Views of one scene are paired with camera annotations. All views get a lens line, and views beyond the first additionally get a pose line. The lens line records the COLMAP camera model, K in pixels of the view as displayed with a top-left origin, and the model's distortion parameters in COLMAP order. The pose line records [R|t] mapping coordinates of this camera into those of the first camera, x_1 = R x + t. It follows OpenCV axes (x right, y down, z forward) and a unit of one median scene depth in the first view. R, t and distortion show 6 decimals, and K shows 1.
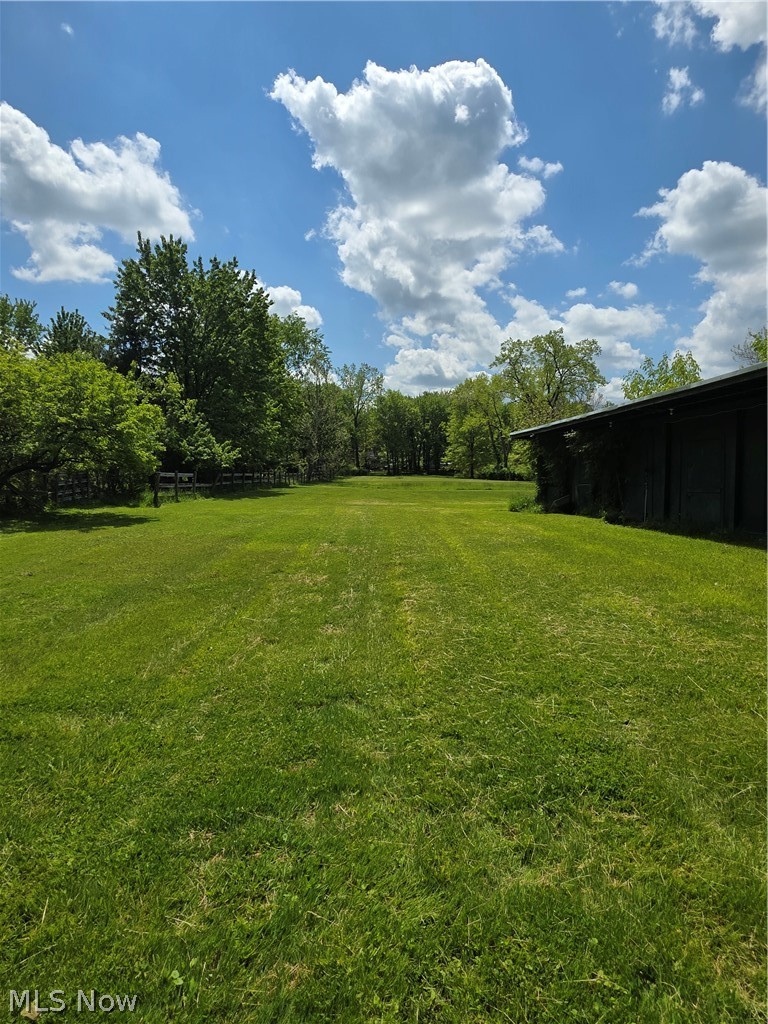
lens RADIAL K [[547.9, 0, 392.1], [0, 547.9, 506.9], [0, 0, 1]] dist [-0.003485, -0.000085]
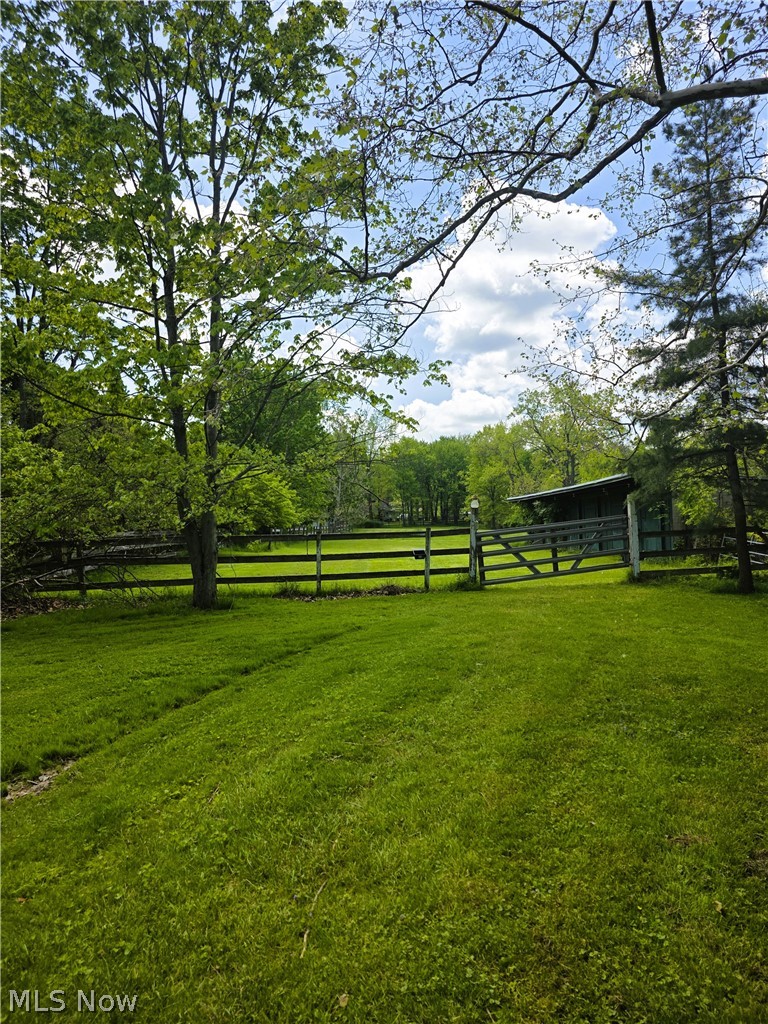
lens RADIAL K [[685.6, 0, 384.0], [0, 685.6, 512.0], [0, 0, 1]] dist [-0.000834, -0.000034]
pose [[0.999686, -0.013234, -0.021255, -0.084589], [0.011508, 0.996778, -0.079378, 0.047559], [0.022237, 0.079108, 0.996618, -0.896027]]
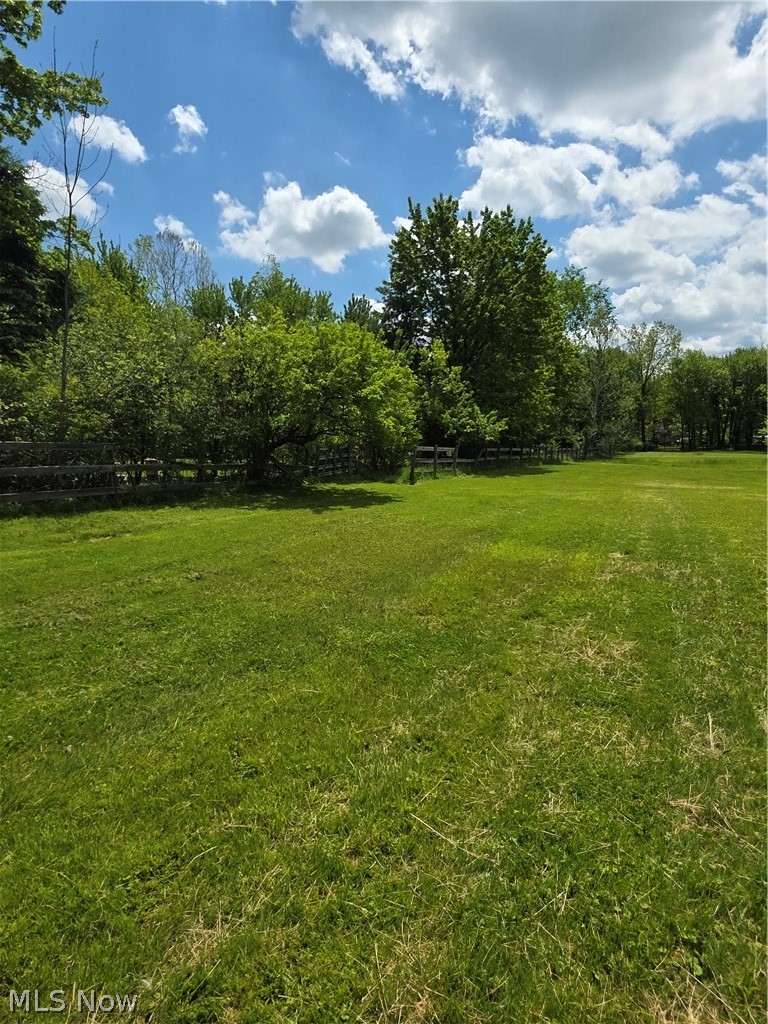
lens RADIAL K [[547.9, 0, 392.1], [0, 547.9, 506.9], [0, 0, 1]] dist [-0.003485, -0.000085]
pose [[0.884256, 0.046293, -0.464703, -0.033027], [-0.026303, 0.998432, 0.049412, -0.005891], [0.466262, -0.031470, 0.884087, 0.178959]]
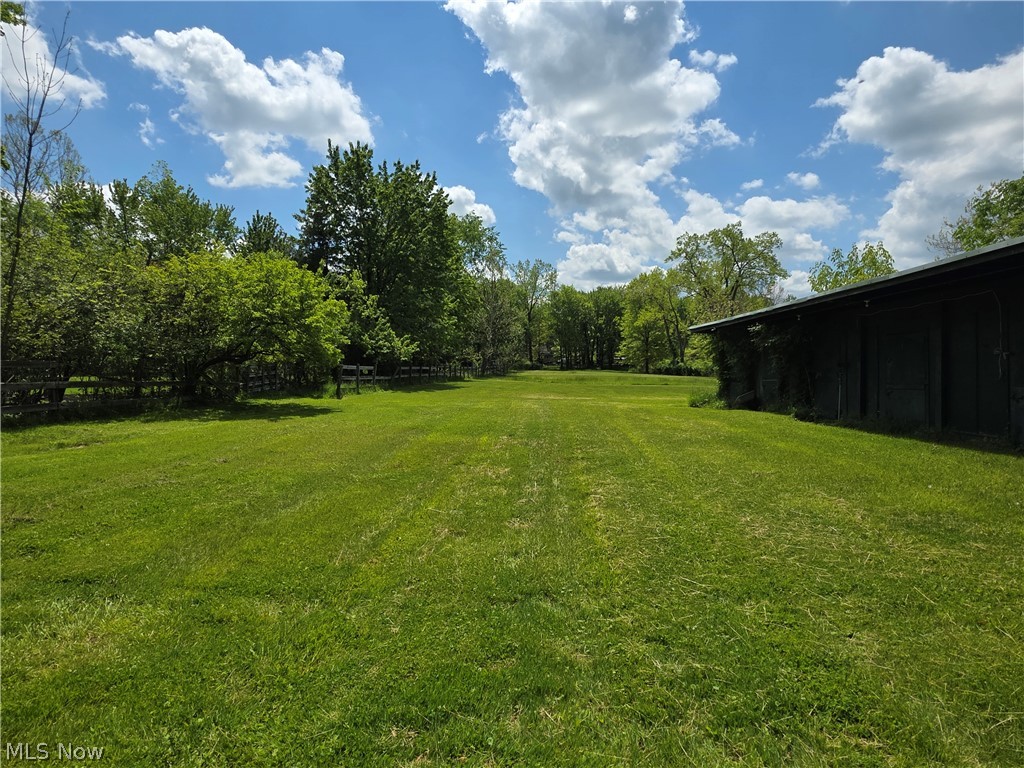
lens RADIAL K [[547.9, 0, 513.5], [0, 547.9, 368.5], [0, 0, 1]] dist [-0.003485, -0.000085]
pose [[0.995677, 0.005624, -0.092710, -0.007596], [-0.011176, 0.998167, -0.059486, 0.001429], [0.092205, 0.060265, 0.993915, 0.002169]]
